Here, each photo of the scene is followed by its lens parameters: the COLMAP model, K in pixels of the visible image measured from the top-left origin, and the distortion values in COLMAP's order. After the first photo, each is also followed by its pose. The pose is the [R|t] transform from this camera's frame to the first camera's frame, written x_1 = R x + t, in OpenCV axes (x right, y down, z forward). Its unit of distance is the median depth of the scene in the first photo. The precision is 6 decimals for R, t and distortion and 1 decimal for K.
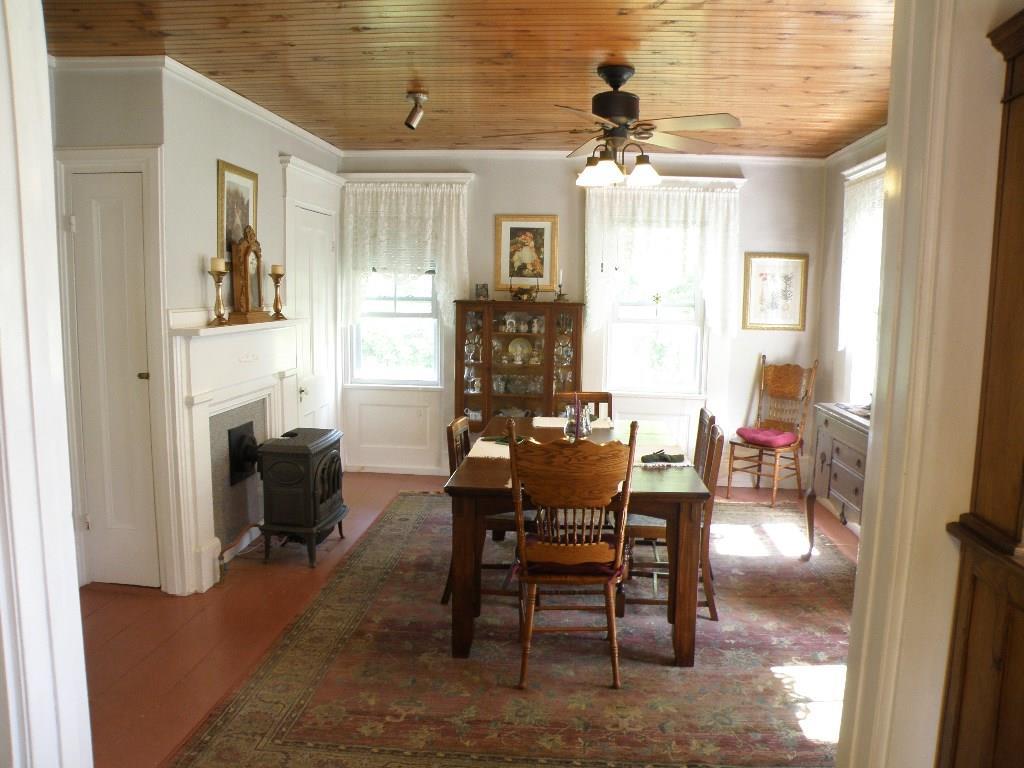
lens RADIAL K [[804.5, 0, 512.0], [0, 804.5, 384.0], [0, 0, 1]] dist [-0.153227, 0.119154]
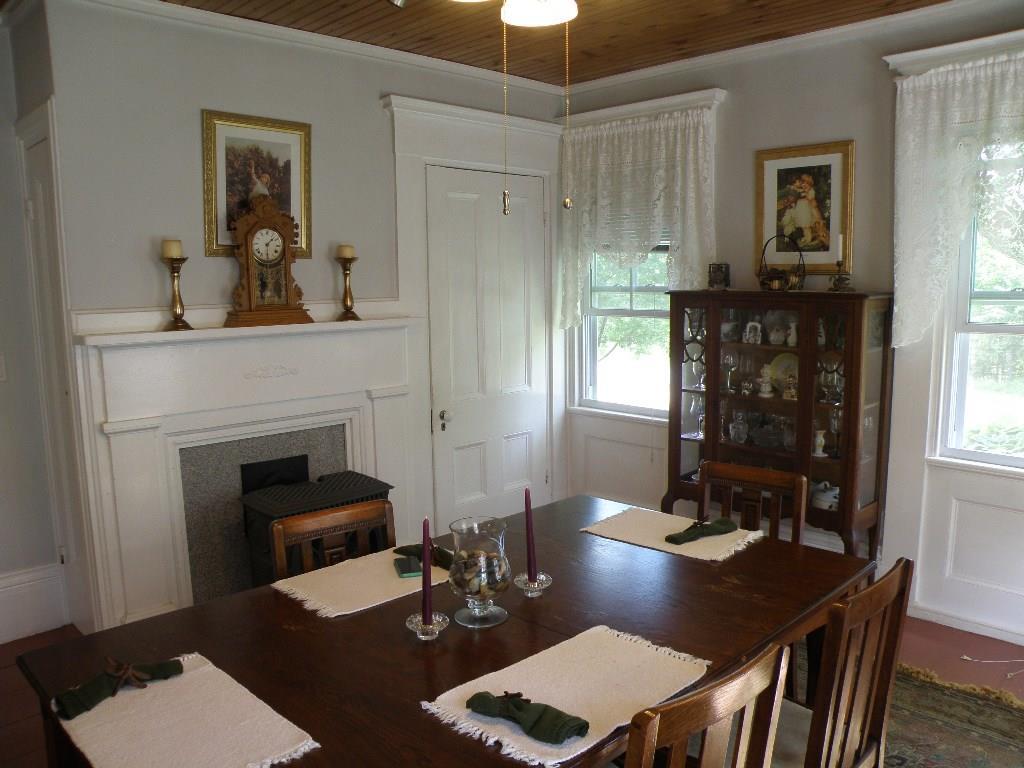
lens RADIAL K [[804.5, 0, 512.0], [0, 804.5, 384.0], [0, 0, 1]] dist [-0.153227, 0.119154]
pose [[0.761643, 0.059662, -0.645245, 0.237304], [-0.053783, 0.998137, 0.028806, -0.040764], [0.645761, 0.012763, 0.763433, 0.422633]]
